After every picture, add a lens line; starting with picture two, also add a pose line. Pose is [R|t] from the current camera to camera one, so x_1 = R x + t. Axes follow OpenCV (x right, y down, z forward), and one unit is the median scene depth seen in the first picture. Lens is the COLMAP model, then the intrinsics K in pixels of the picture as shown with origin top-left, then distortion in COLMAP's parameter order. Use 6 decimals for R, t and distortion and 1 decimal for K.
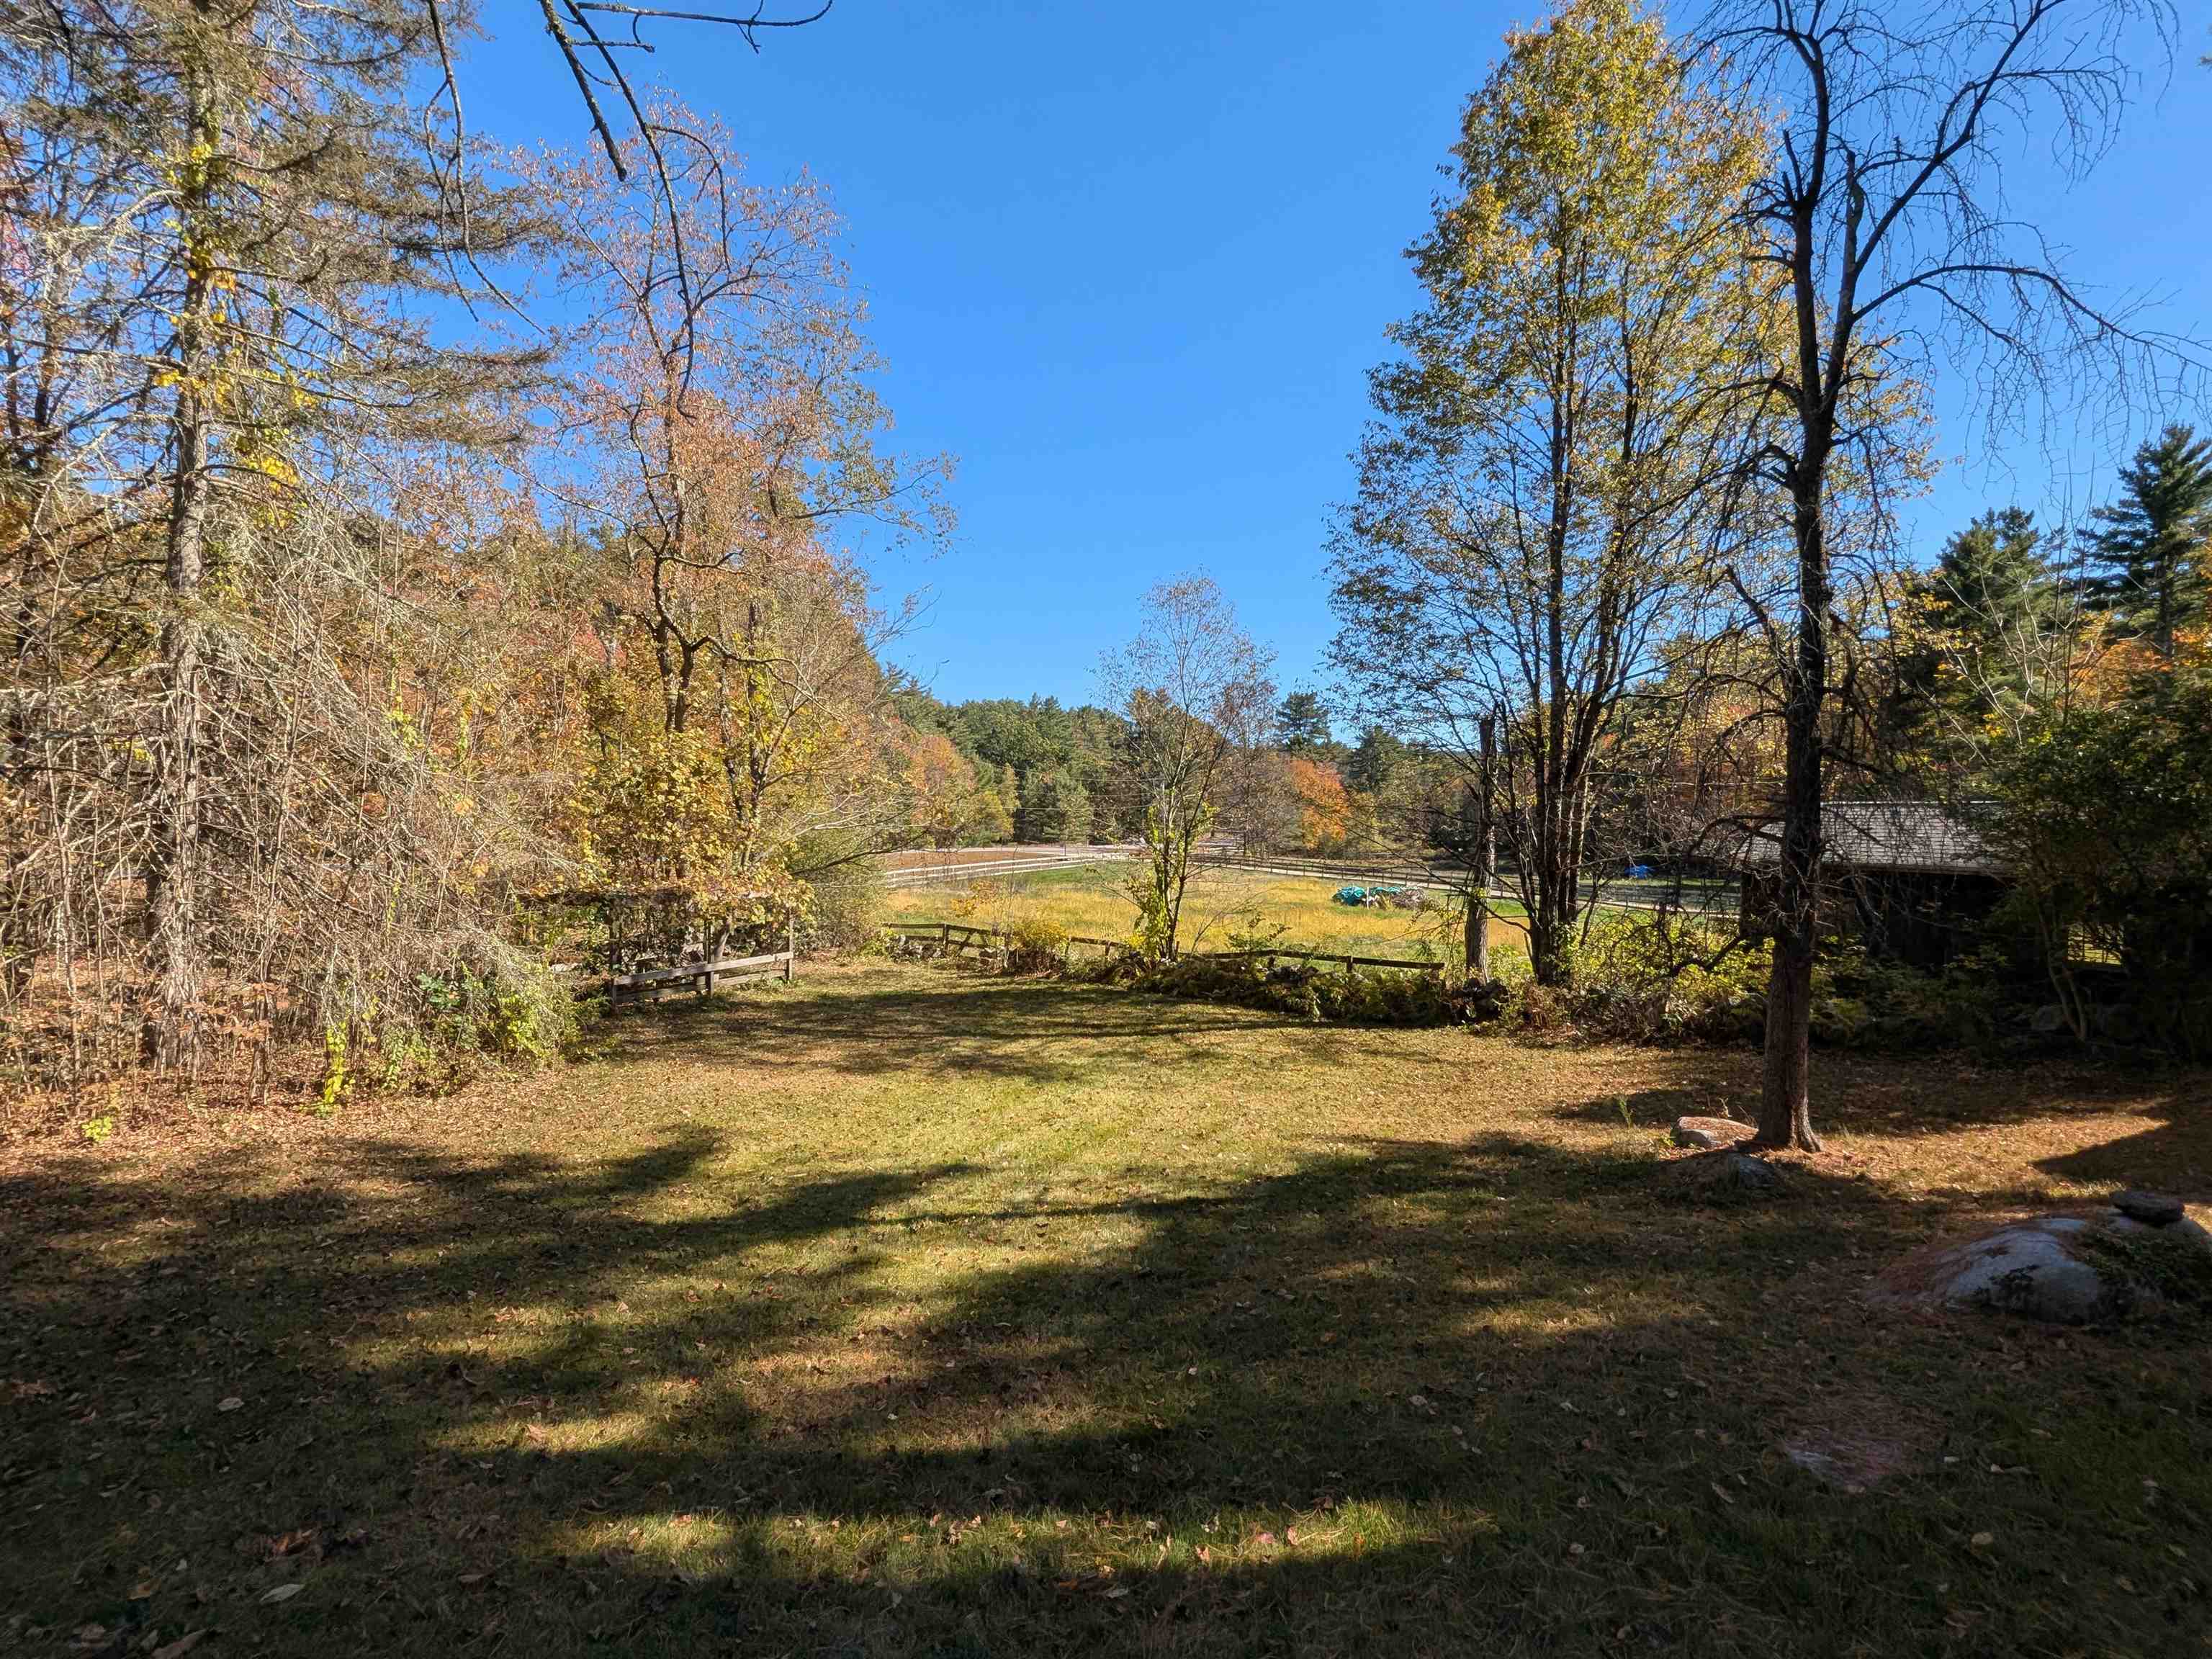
lens RADIAL K [[1056.2, 0, 1106.0], [0, 1056.2, 829.5], [0, 0, 1]] dist [-0.002302, -0.000918]
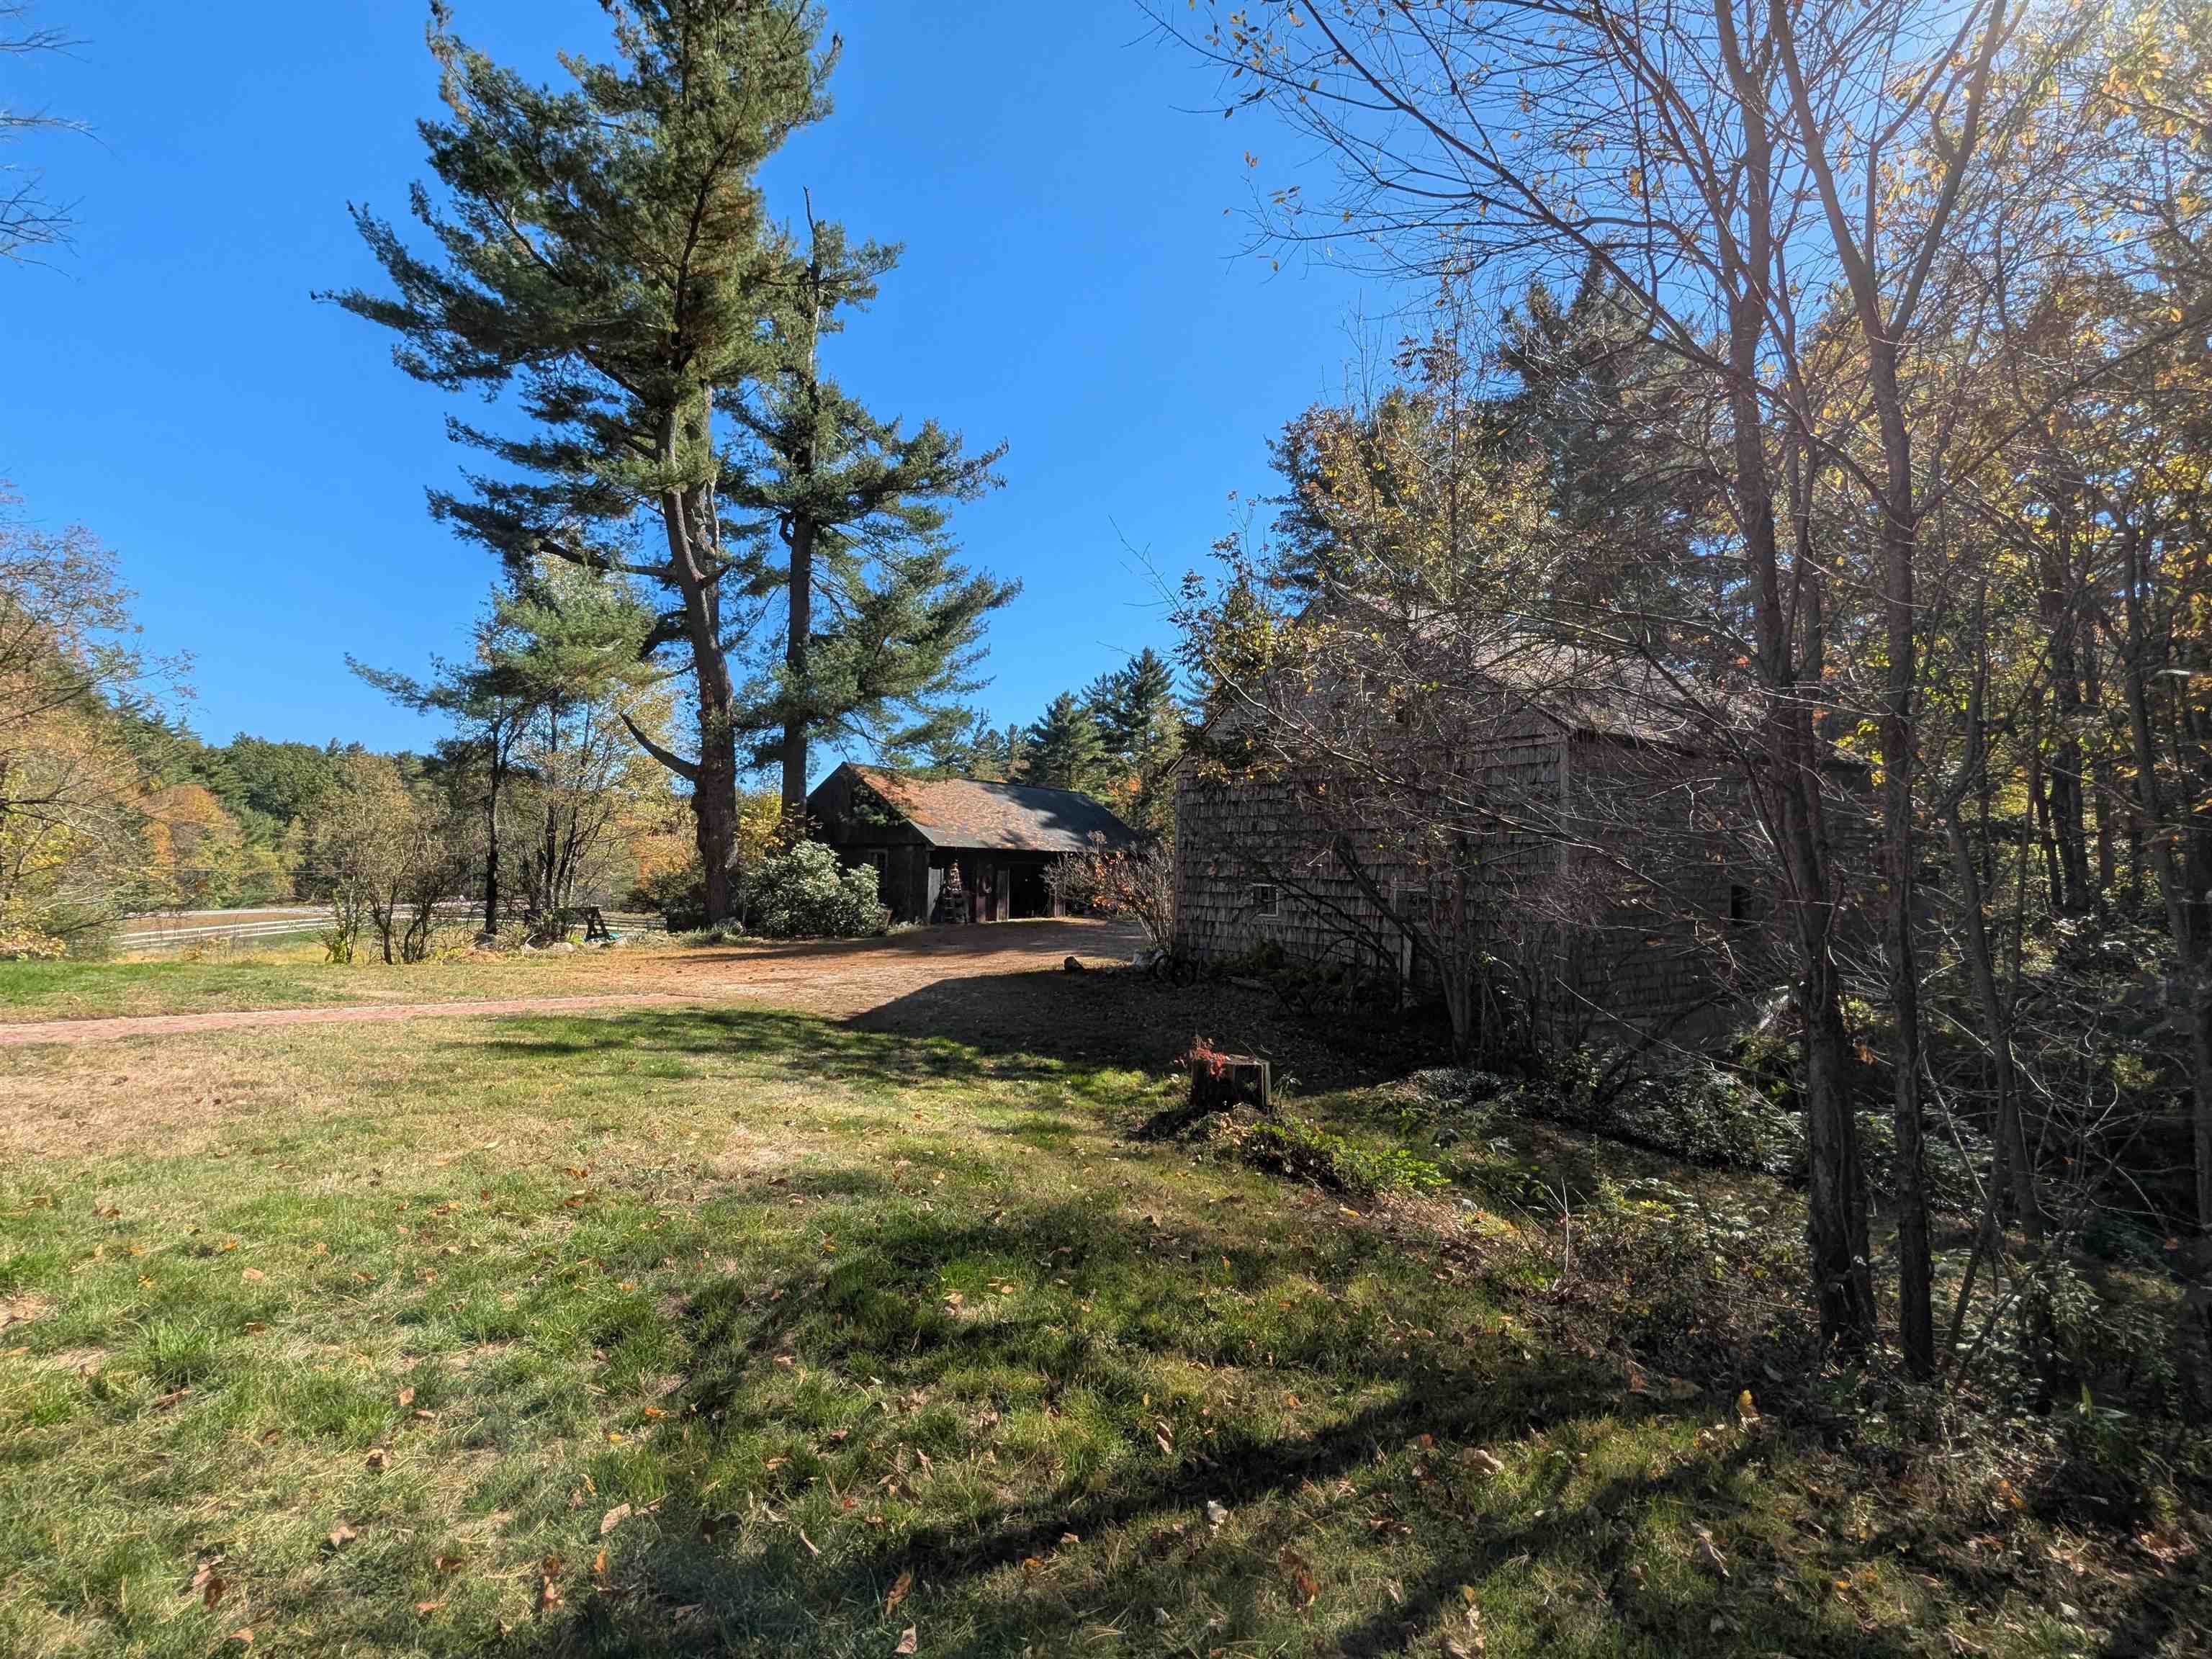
lens RADIAL K [[1056.2, 0, 1106.0], [0, 1056.2, 829.5], [0, 0, 1]] dist [-0.002302, -0.000918]
pose [[0.850819, 0.023267, 0.524943, 0.032185], [0.002849, 0.998800, -0.048887, -0.004427], [-0.525451, 0.043090, 0.849732, -0.166693]]
